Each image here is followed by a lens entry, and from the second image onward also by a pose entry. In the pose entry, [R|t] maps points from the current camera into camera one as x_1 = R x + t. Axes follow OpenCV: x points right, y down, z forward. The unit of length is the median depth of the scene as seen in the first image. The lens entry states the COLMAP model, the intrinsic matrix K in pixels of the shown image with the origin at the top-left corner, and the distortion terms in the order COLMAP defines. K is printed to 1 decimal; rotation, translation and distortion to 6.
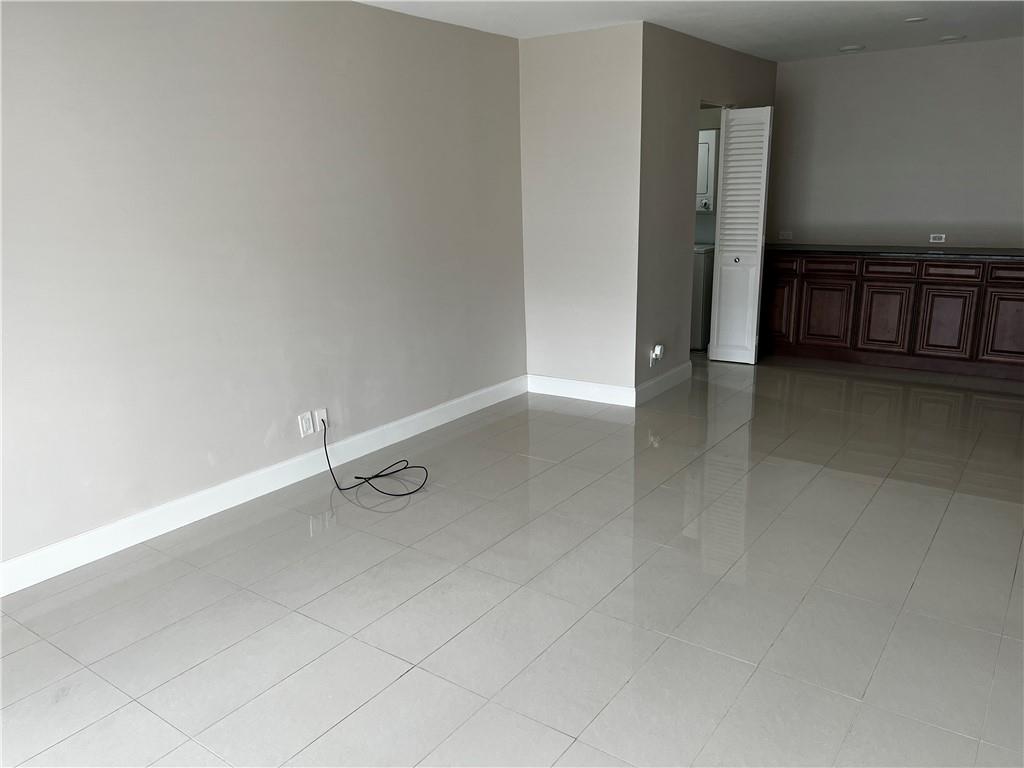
lens RADIAL K [[765.1, 0, 510.5], [0, 765.1, 391.2], [0, 0, 1]] dist [0.013006, -0.006360]
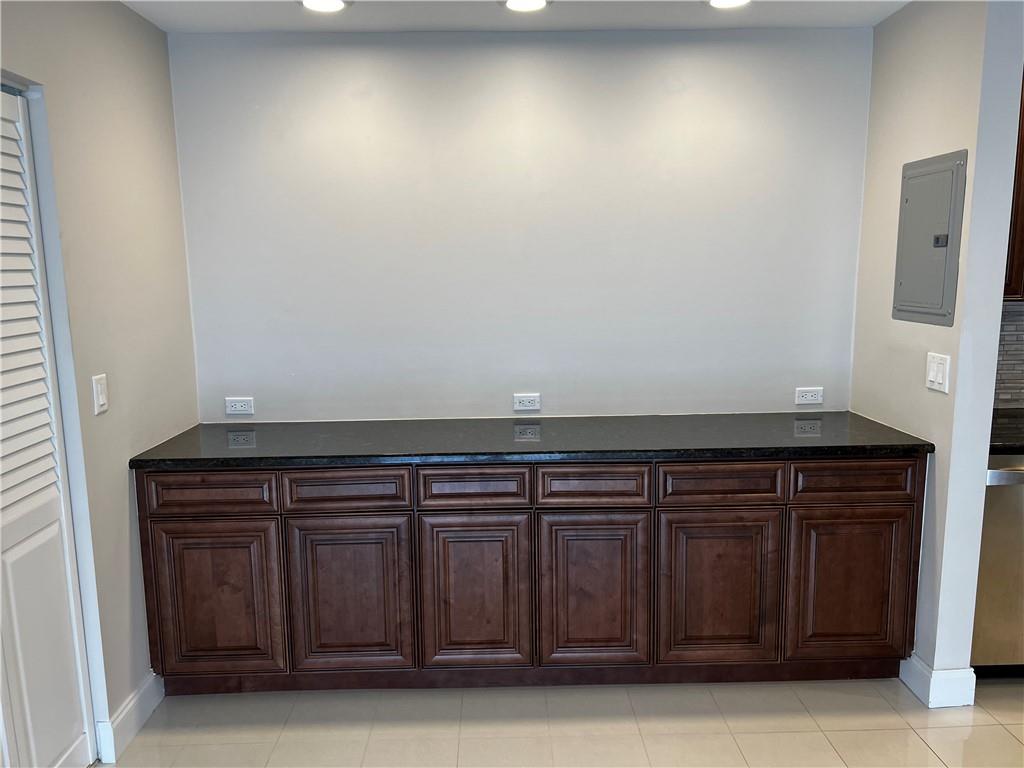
lens RADIAL K [[765.1, 0, 513.9], [0, 765.1, 389.2], [0, 0, 1]] dist [0.013006, -0.006360]
pose [[0.793757, -0.072519, 0.603896, 0.242818], [0.148727, 0.985868, -0.077098, -0.175651], [-0.589771, 0.151013, 0.793325, 0.613675]]
